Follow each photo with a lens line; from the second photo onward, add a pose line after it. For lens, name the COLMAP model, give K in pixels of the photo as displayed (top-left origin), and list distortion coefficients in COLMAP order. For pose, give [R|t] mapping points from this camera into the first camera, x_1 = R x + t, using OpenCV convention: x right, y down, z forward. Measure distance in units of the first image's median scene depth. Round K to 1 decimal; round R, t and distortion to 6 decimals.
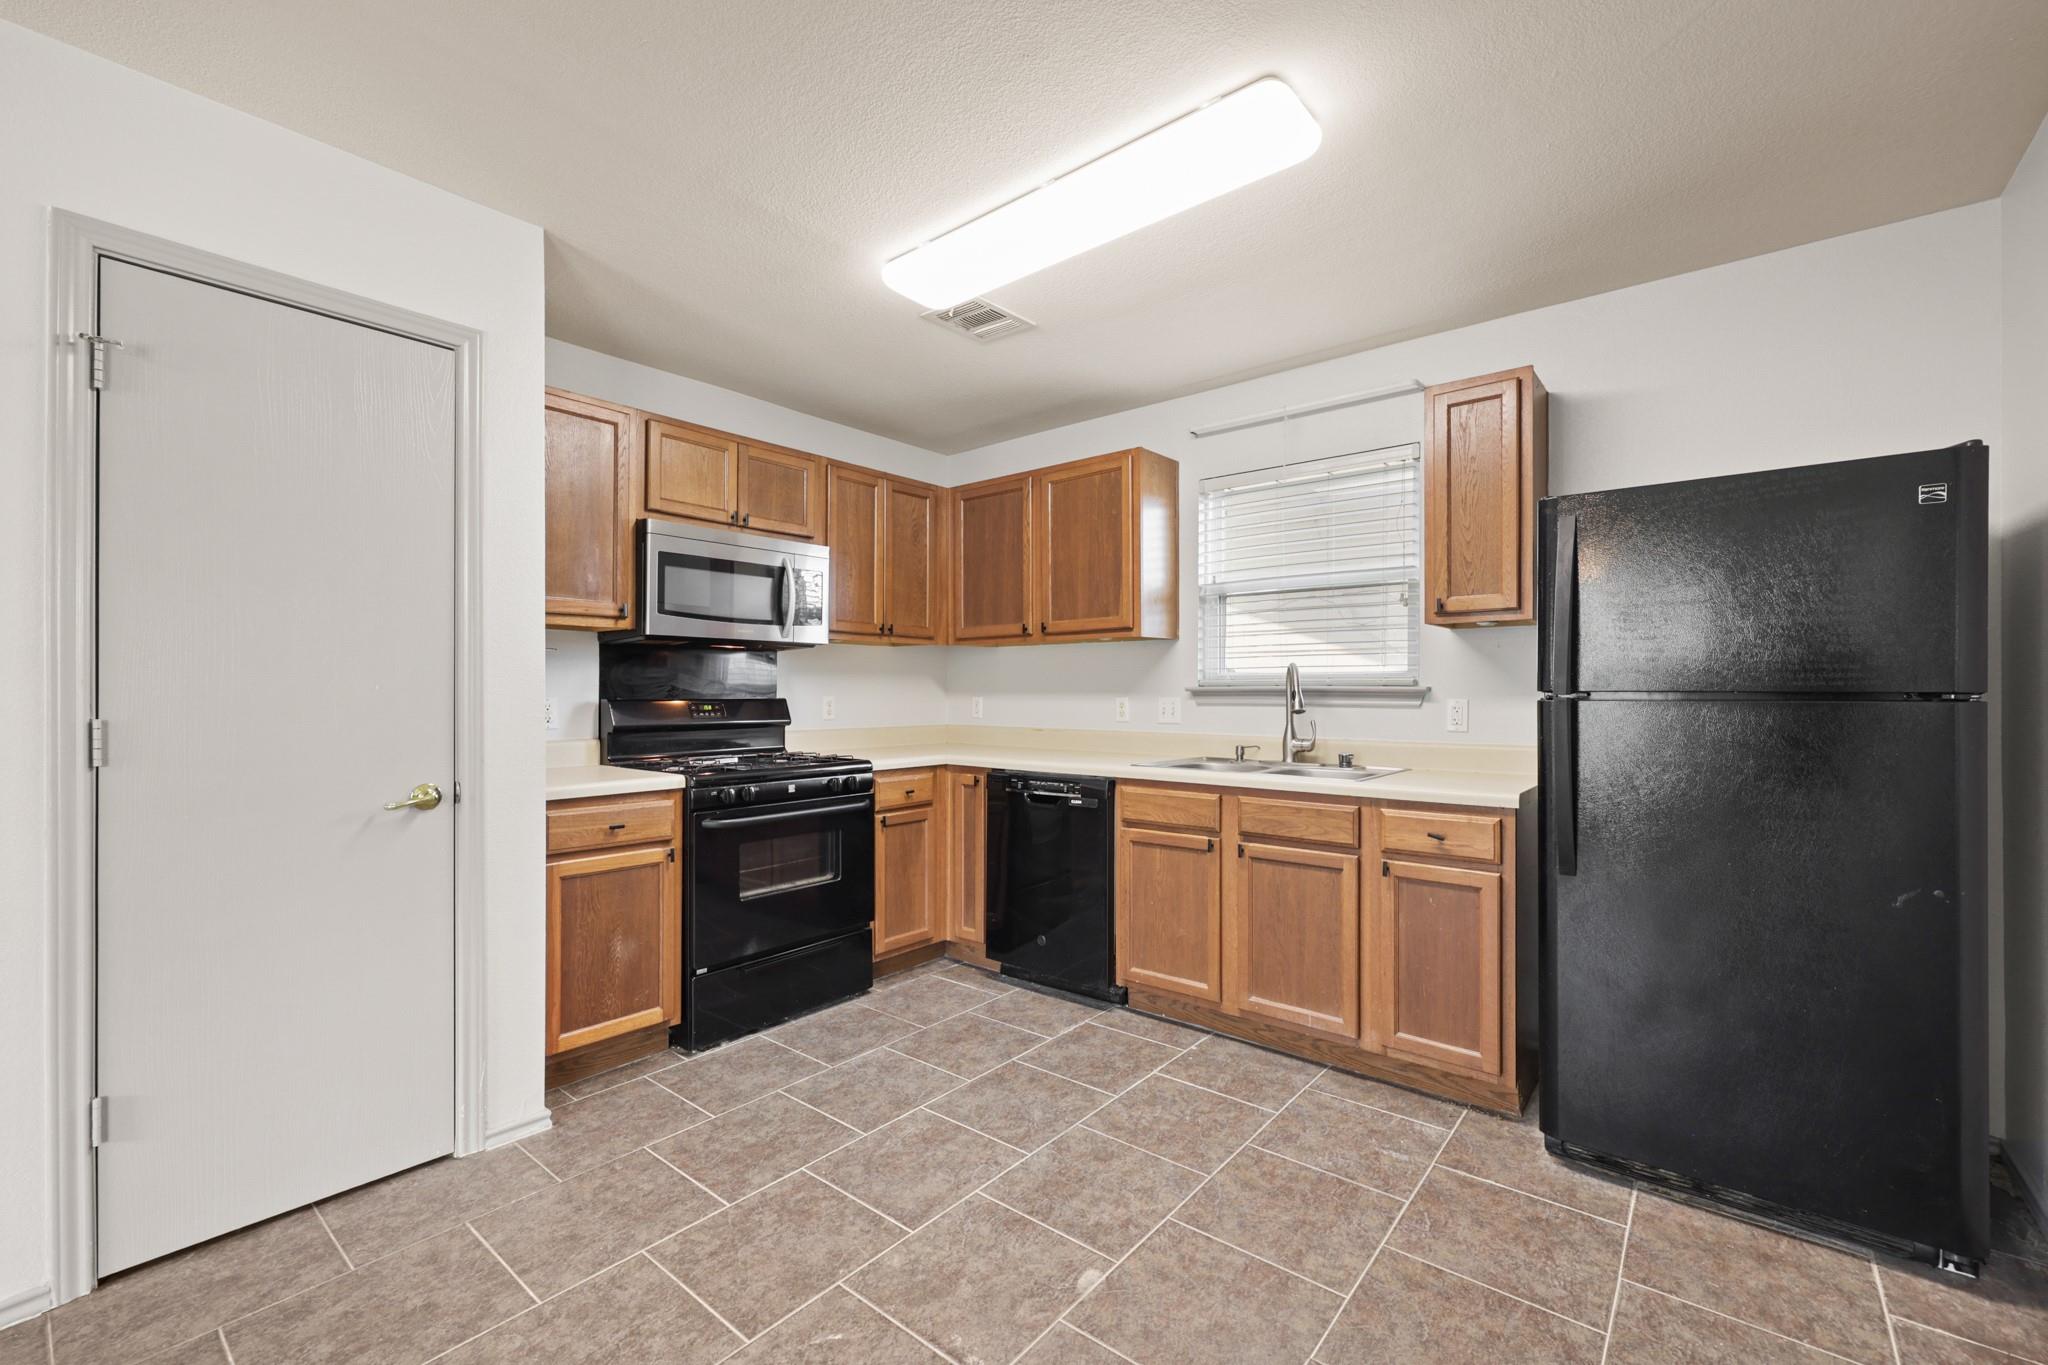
lens RADIAL K [[841.9, 0, 1069.6], [0, 841.9, 689.9], [0, 0, 1]] dist [0.001632, -0.000404]
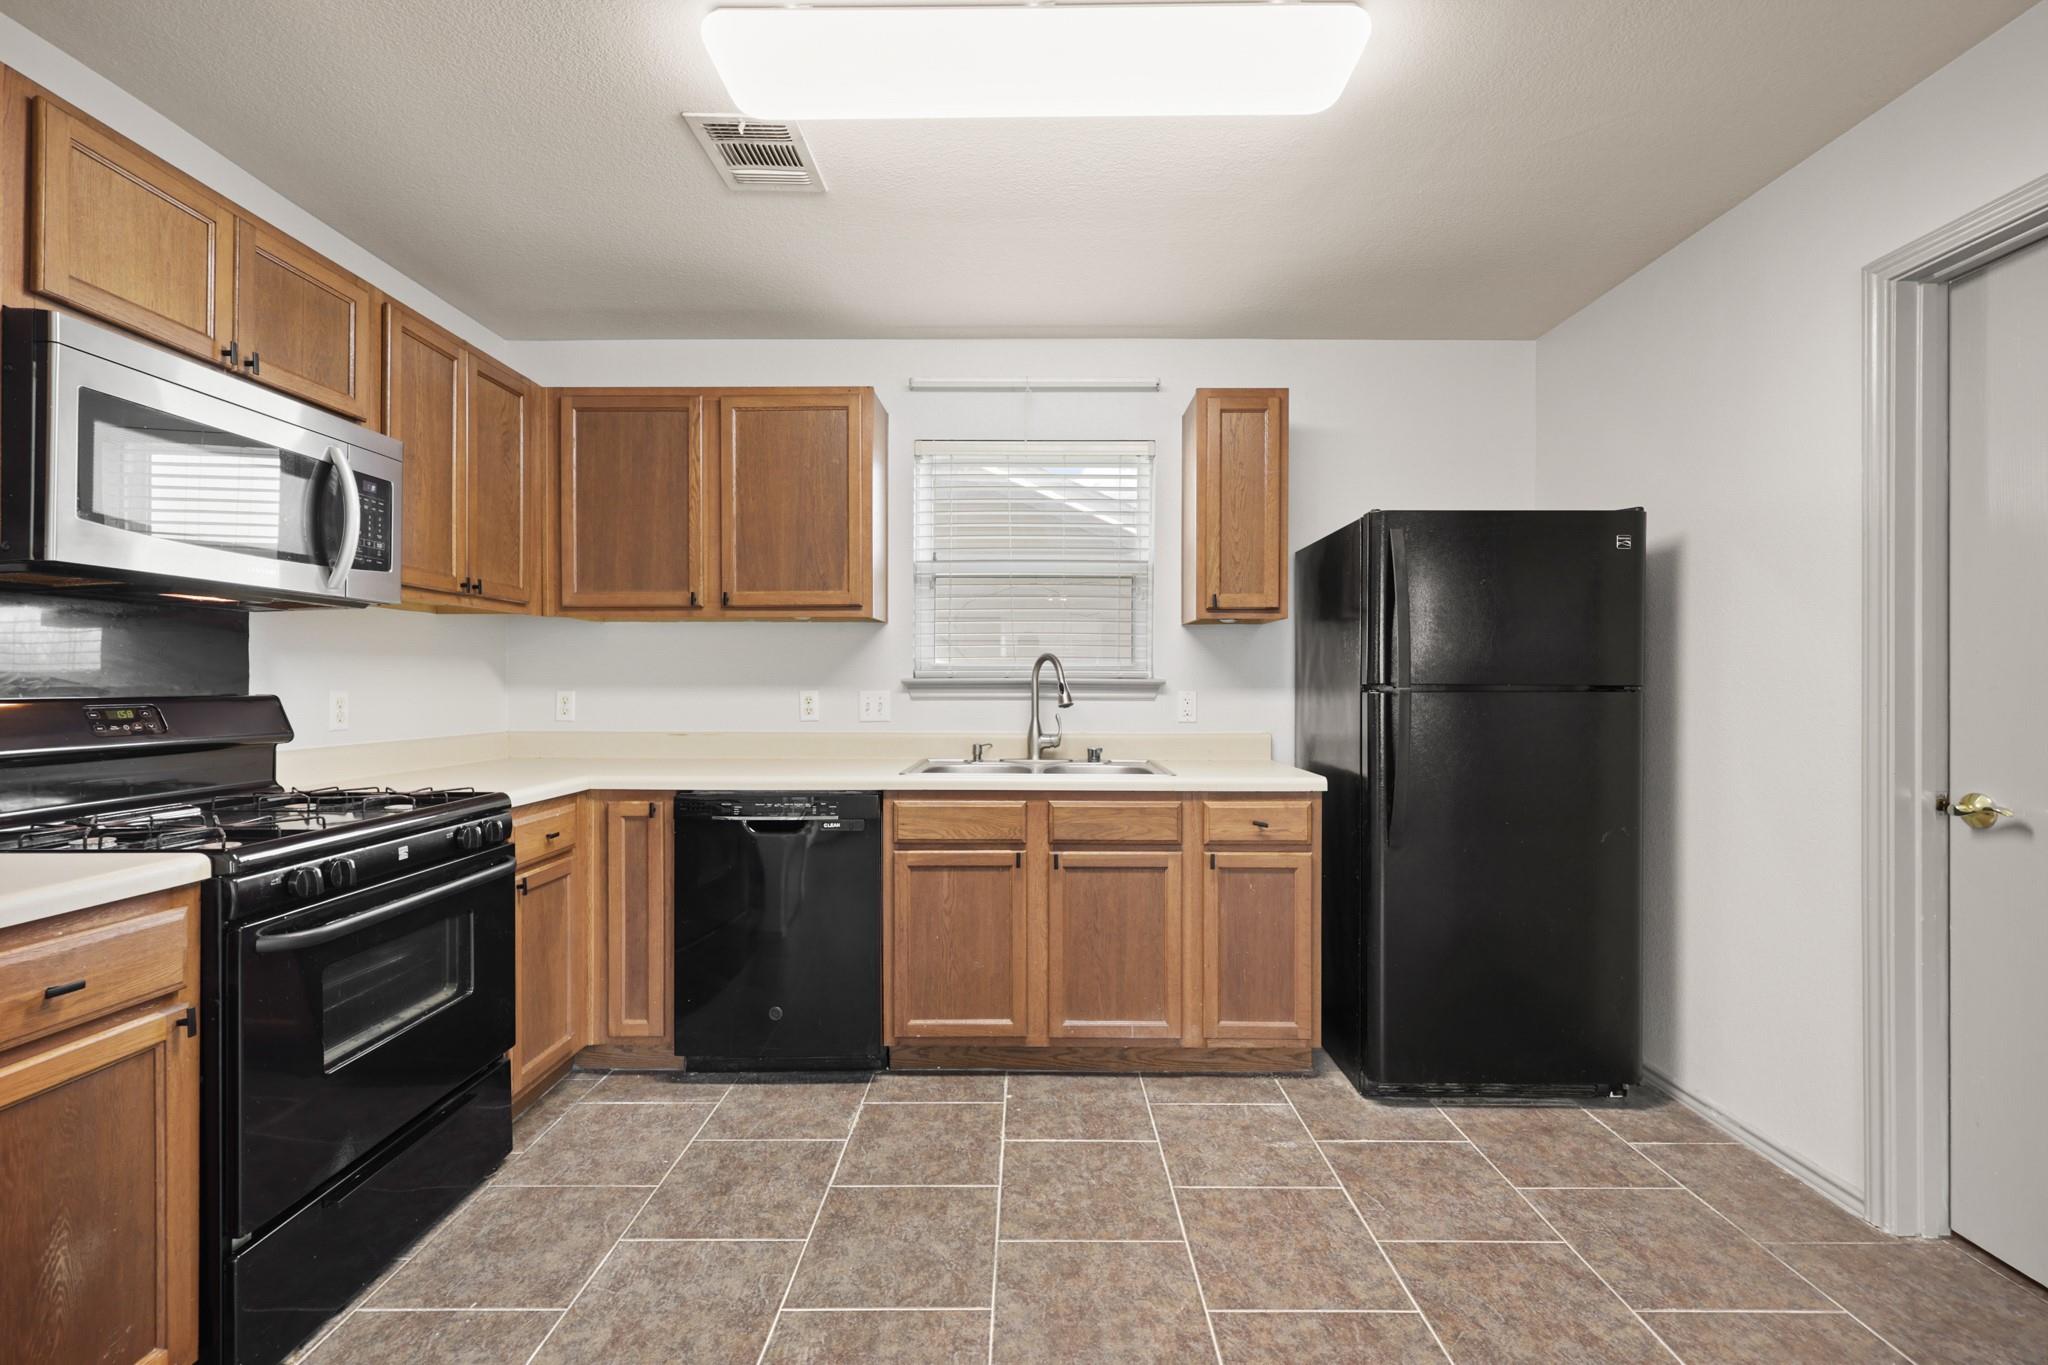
lens RADIAL K [[841.9, 0, 1004.2], [0, 841.9, 687.4], [0, 0, 1]] dist [0.001632, -0.000404]
pose [[0.790624, -0.001677, 0.612300, -0.381662], [-0.002425, 0.999980, 0.005870, 0.000342], [-0.612297, -0.006126, 0.790604, 0.318914]]
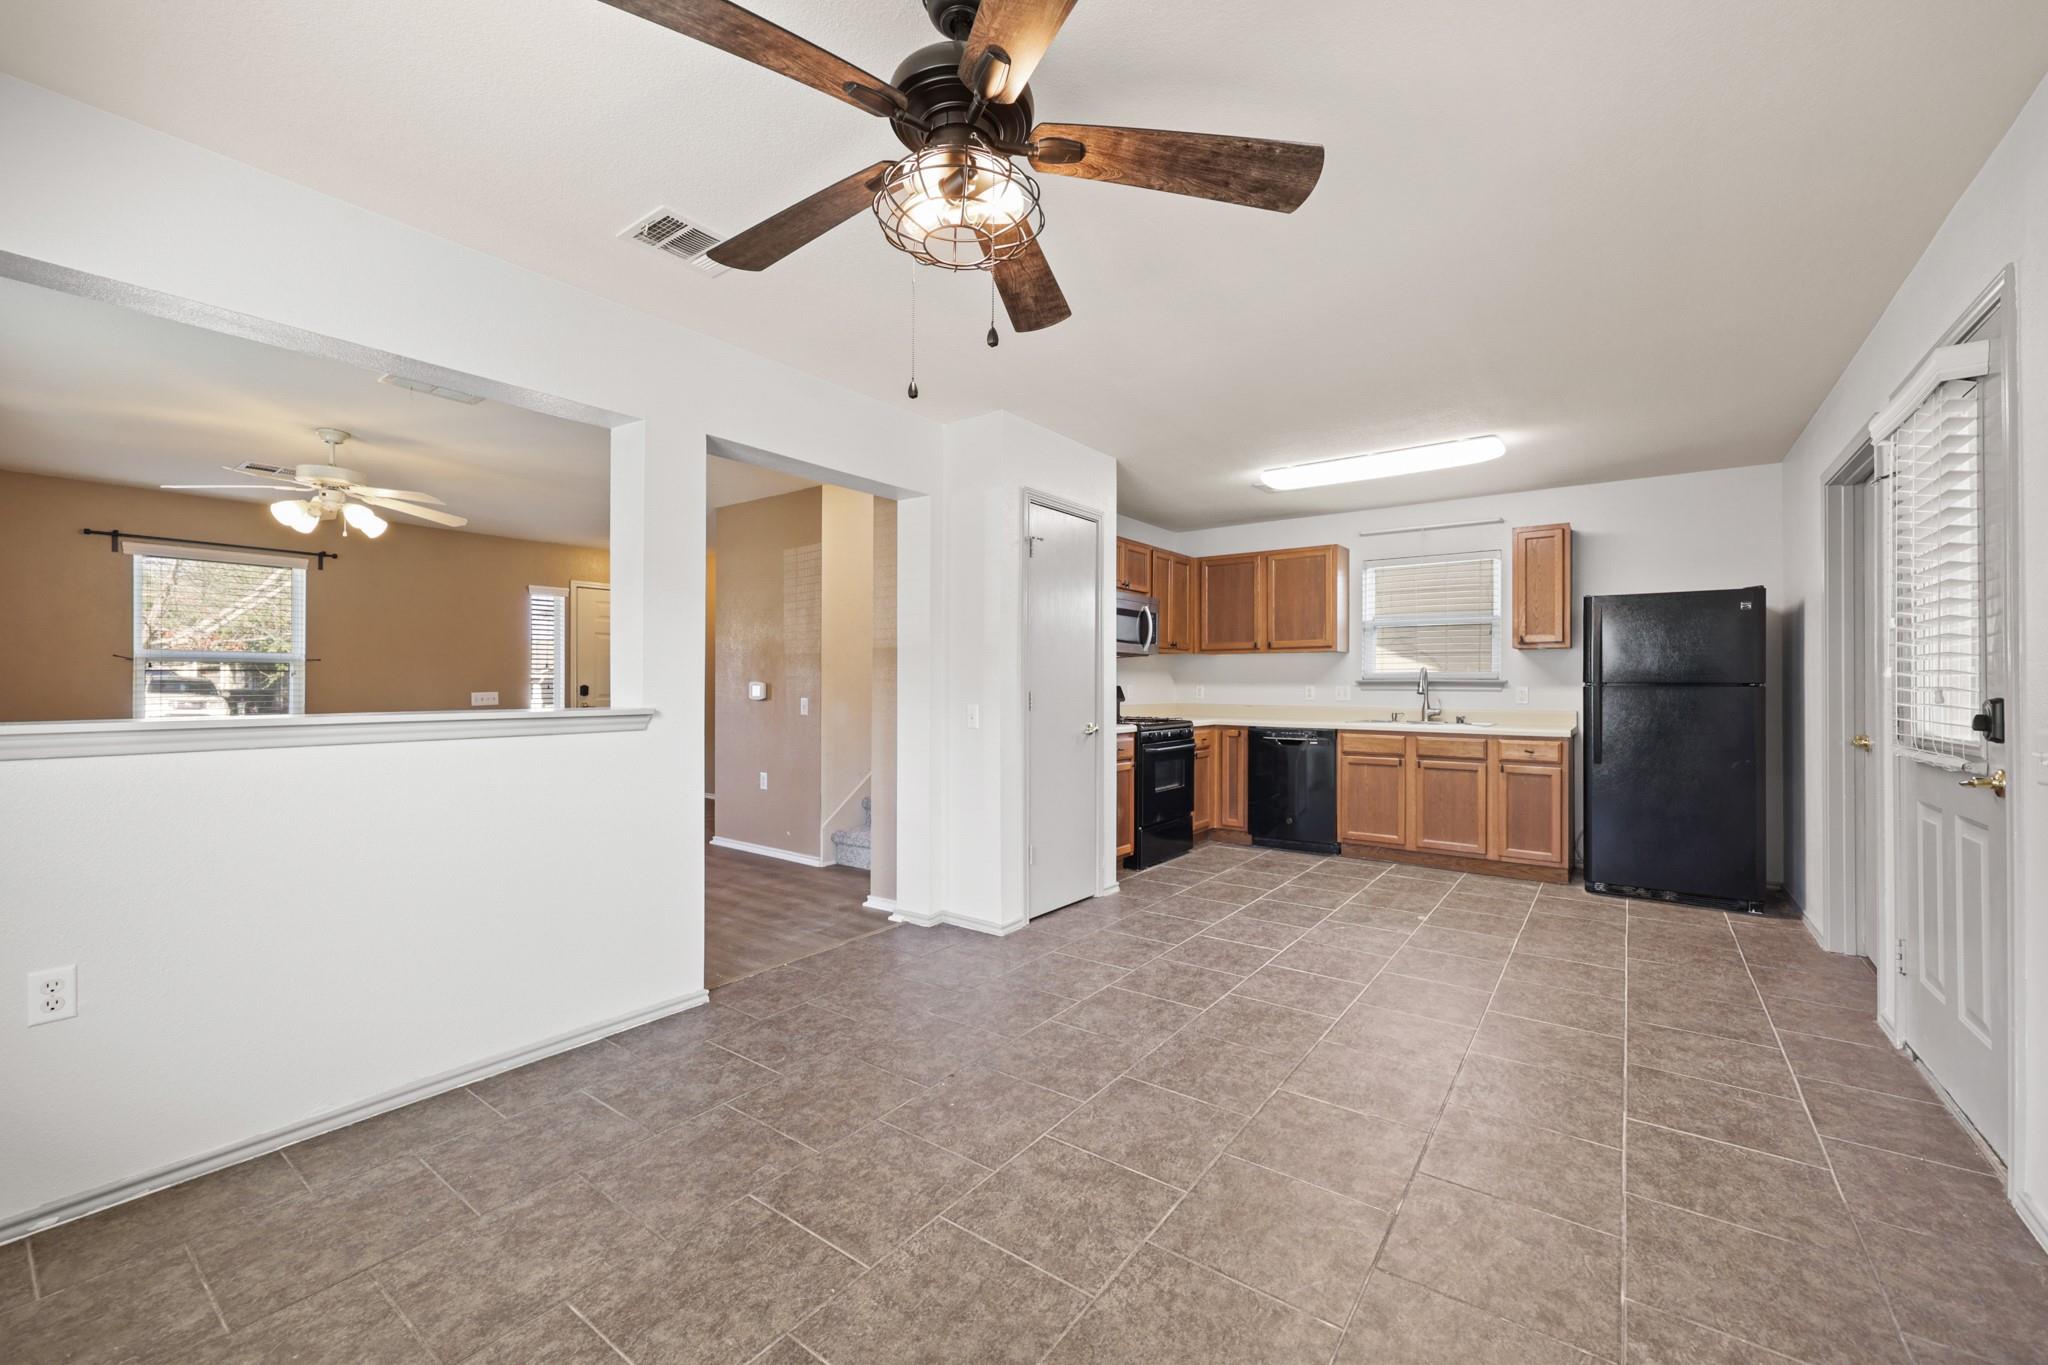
lens RADIAL K [[841.9, 0, 1027.1], [0, 841.9, 678.2], [0, 0, 1]] dist [0.001632, -0.000404]
pose [[0.999072, 0.003046, 0.042956, -0.767840], [-0.002857, 0.999986, -0.004445, 0.003568], [-0.042969, 0.004318, 0.999067, -0.885197]]
